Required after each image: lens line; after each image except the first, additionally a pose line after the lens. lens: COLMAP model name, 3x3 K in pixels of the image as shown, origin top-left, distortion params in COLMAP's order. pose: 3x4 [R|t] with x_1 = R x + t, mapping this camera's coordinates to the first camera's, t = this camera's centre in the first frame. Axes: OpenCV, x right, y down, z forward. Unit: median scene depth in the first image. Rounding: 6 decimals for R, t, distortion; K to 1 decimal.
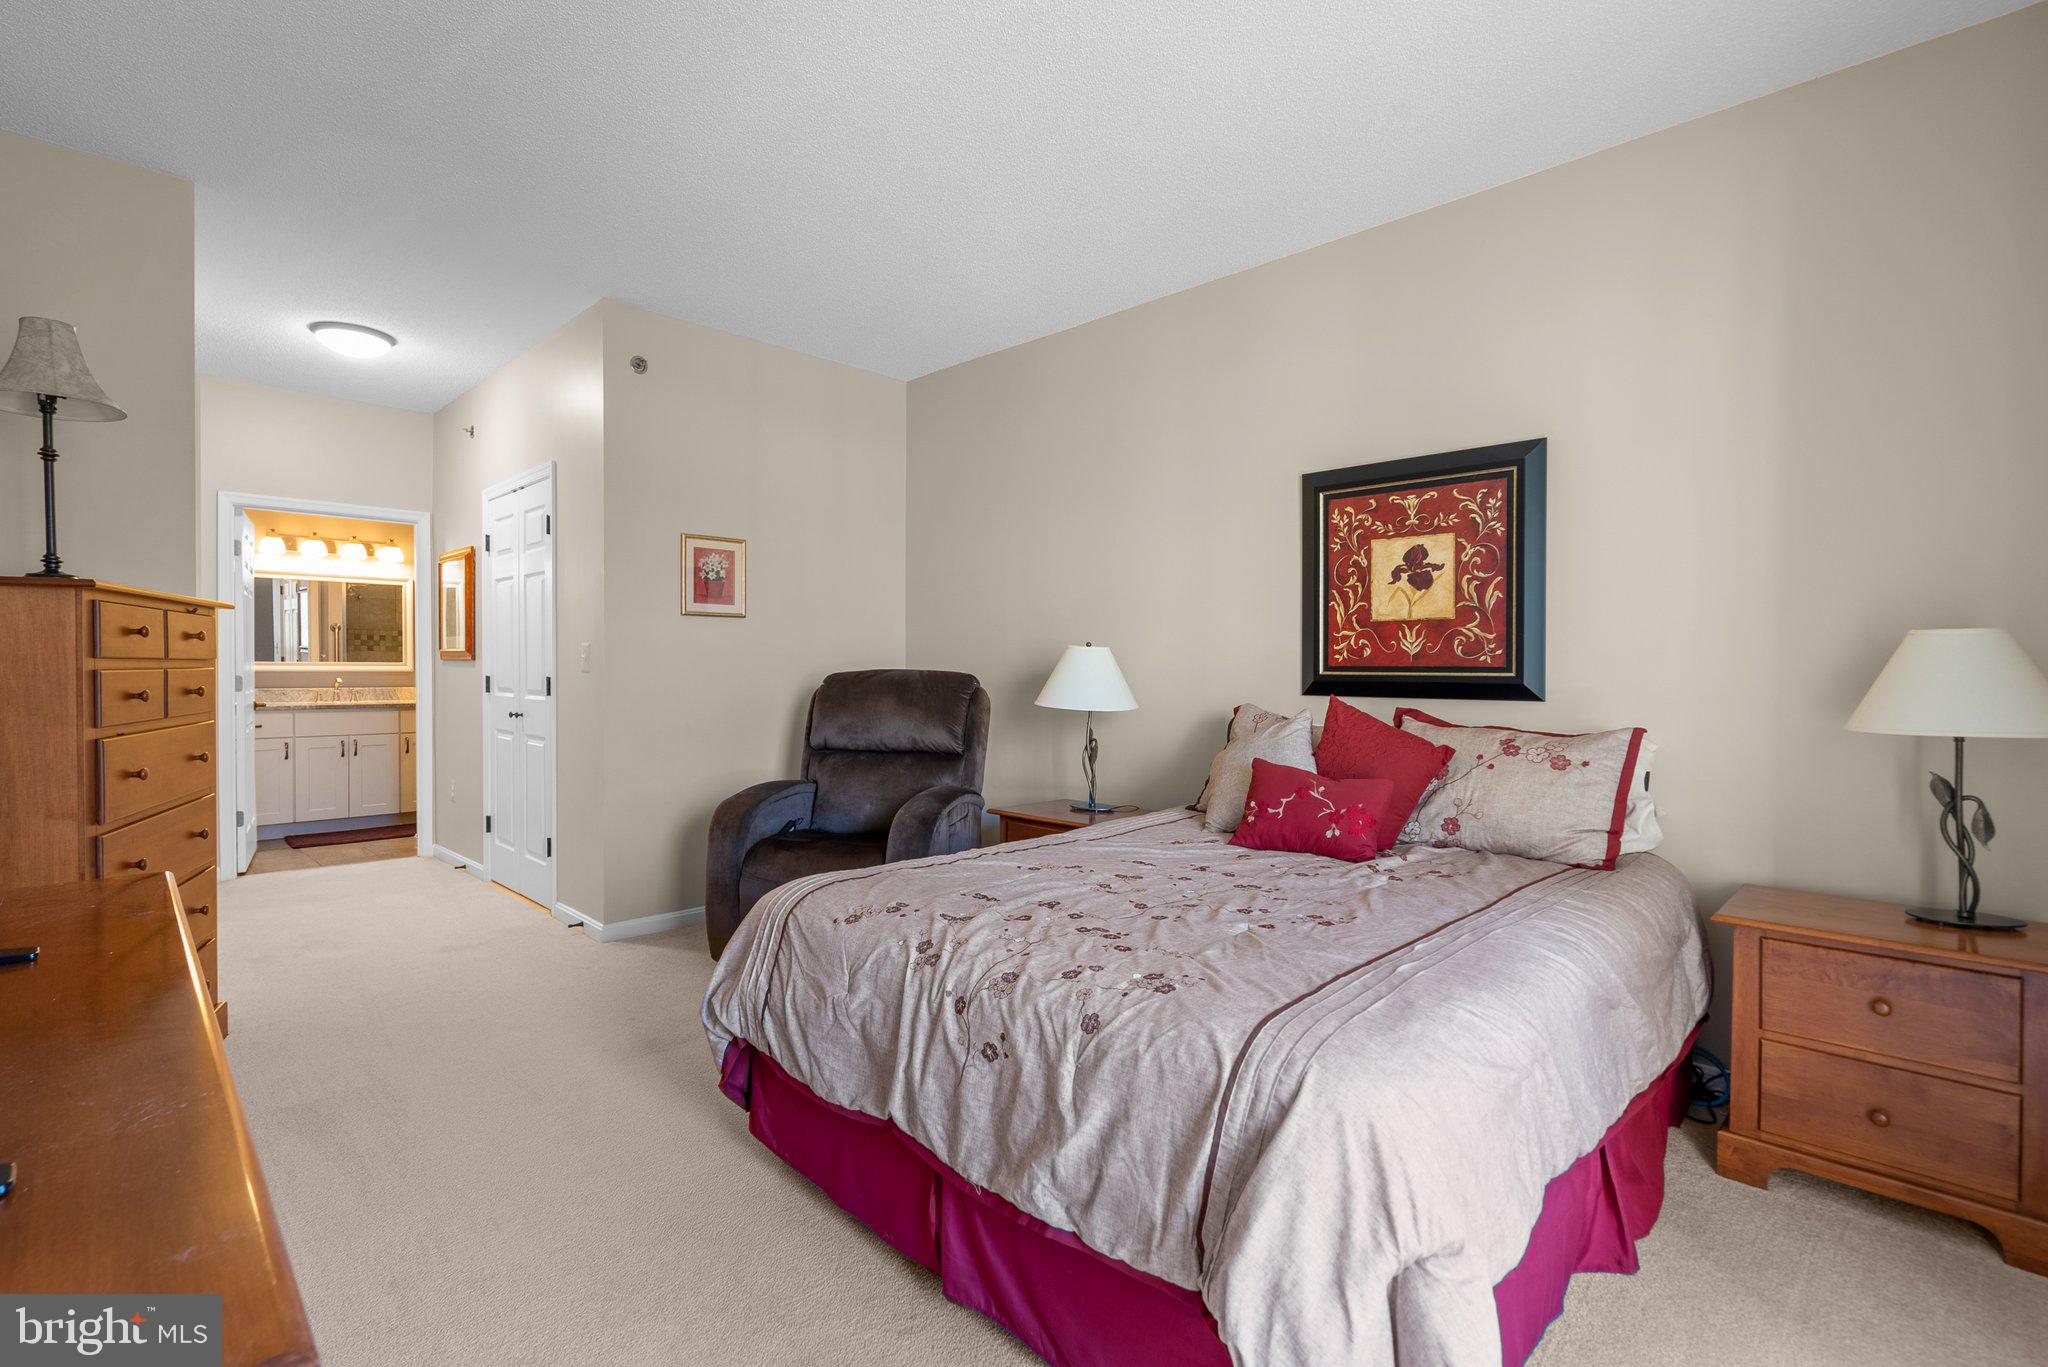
lens RADIAL K [[947.9, 0, 1017.0], [0, 947.9, 679.9], [0, 0, 1]] dist [-0.000720, 0.001016]
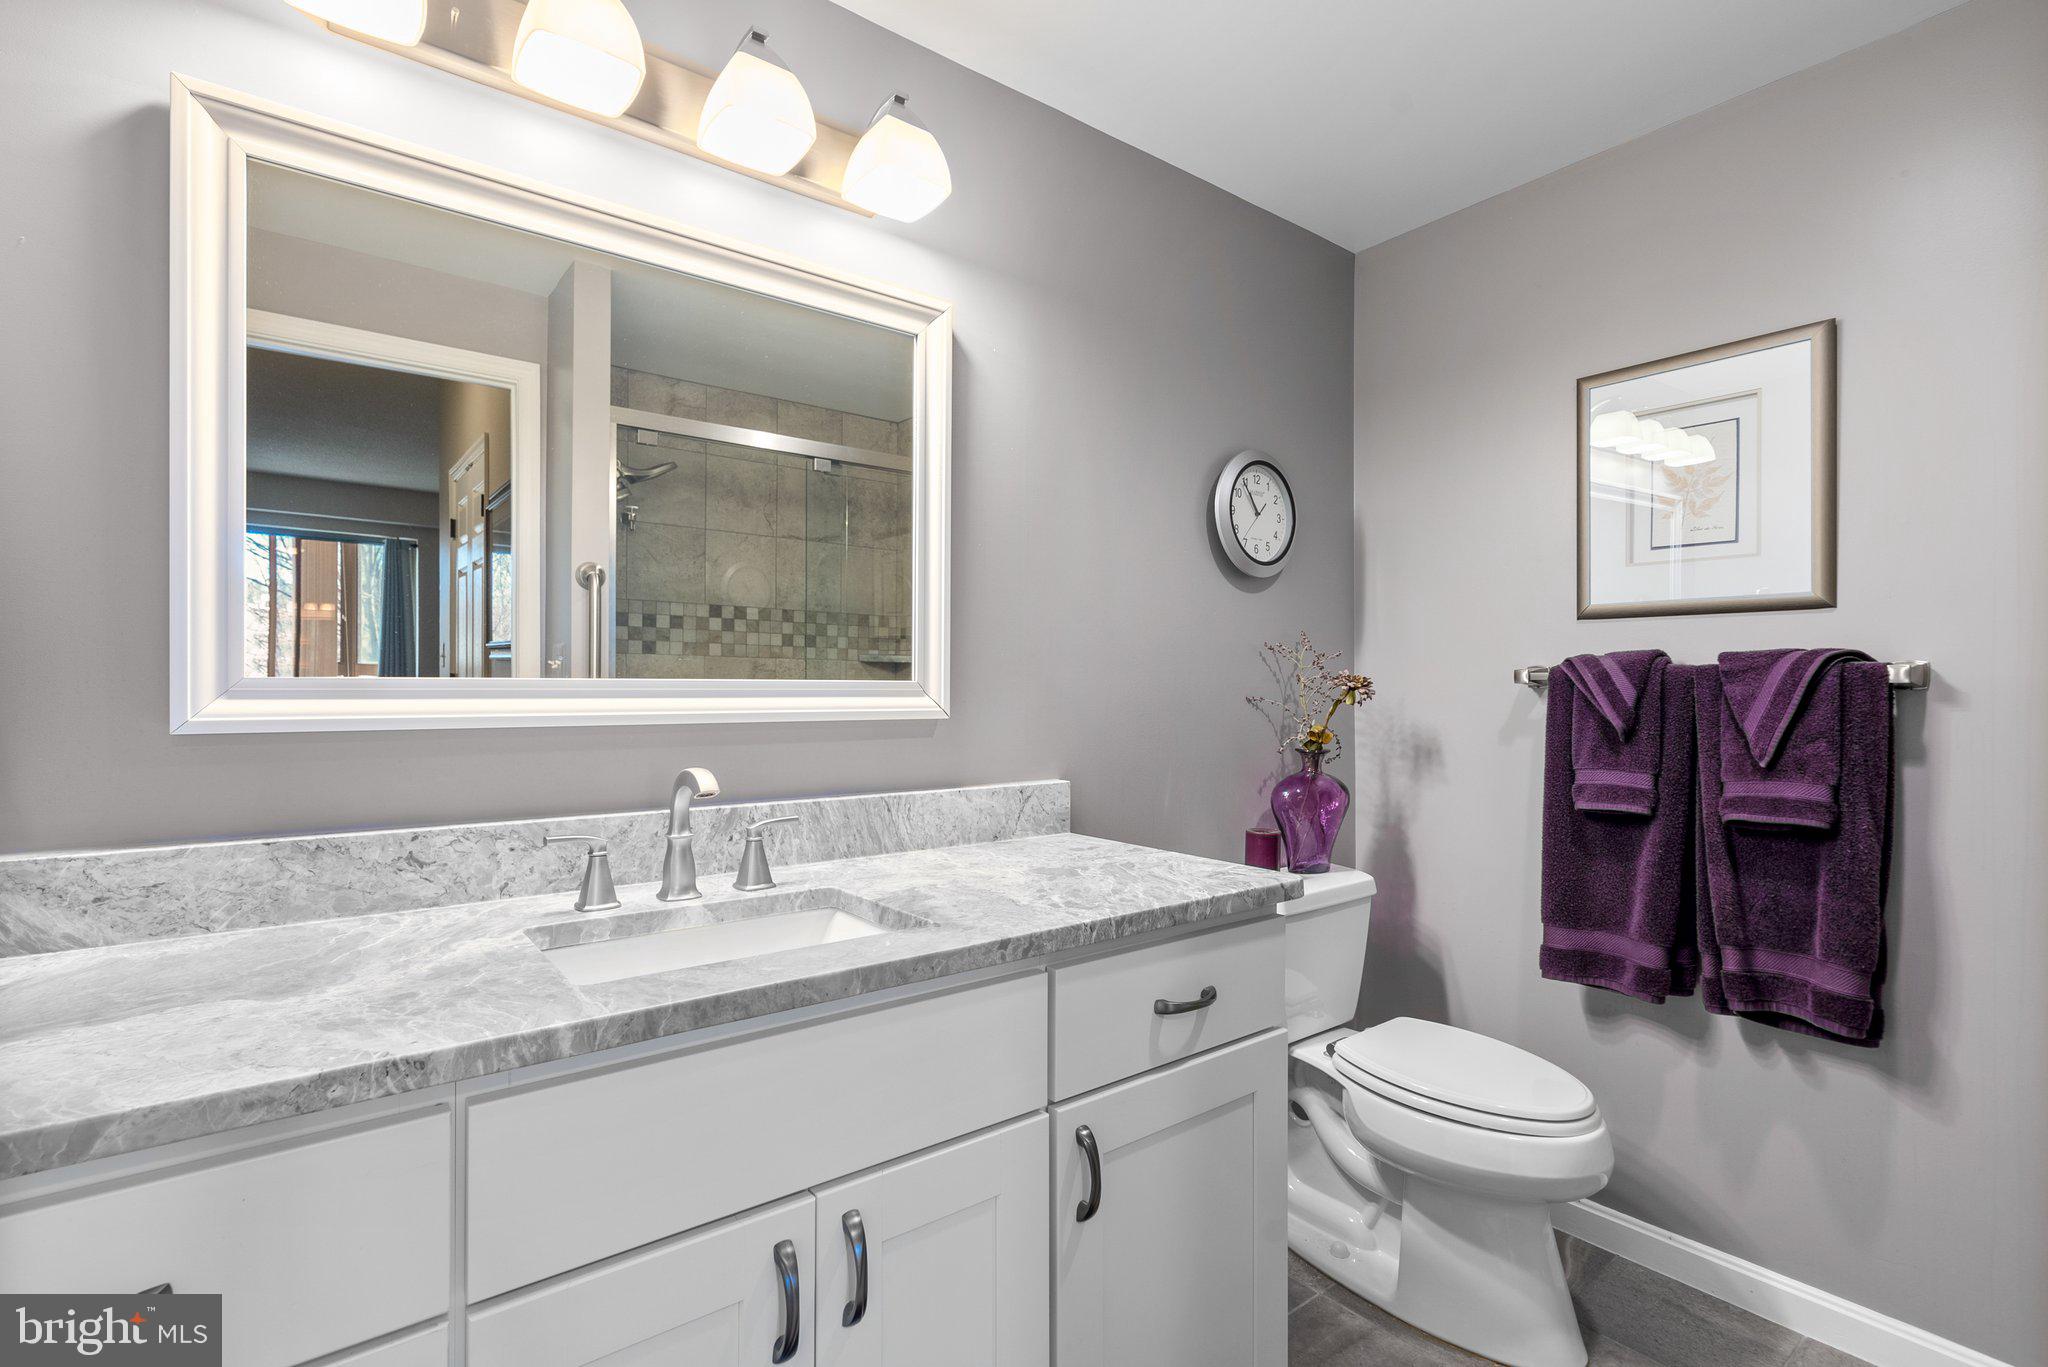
lens RADIAL K [[947.9, 0, 1017.0], [0, 947.9, 679.9], [0, 0, 1]] dist [-0.000720, 0.001016]
pose [[0.990720, -0.004953, -0.135828, -0.634322], [0.002124, 0.999778, -0.020964, -0.014284], [0.135902, 0.020481, 0.990511, 0.834835]]
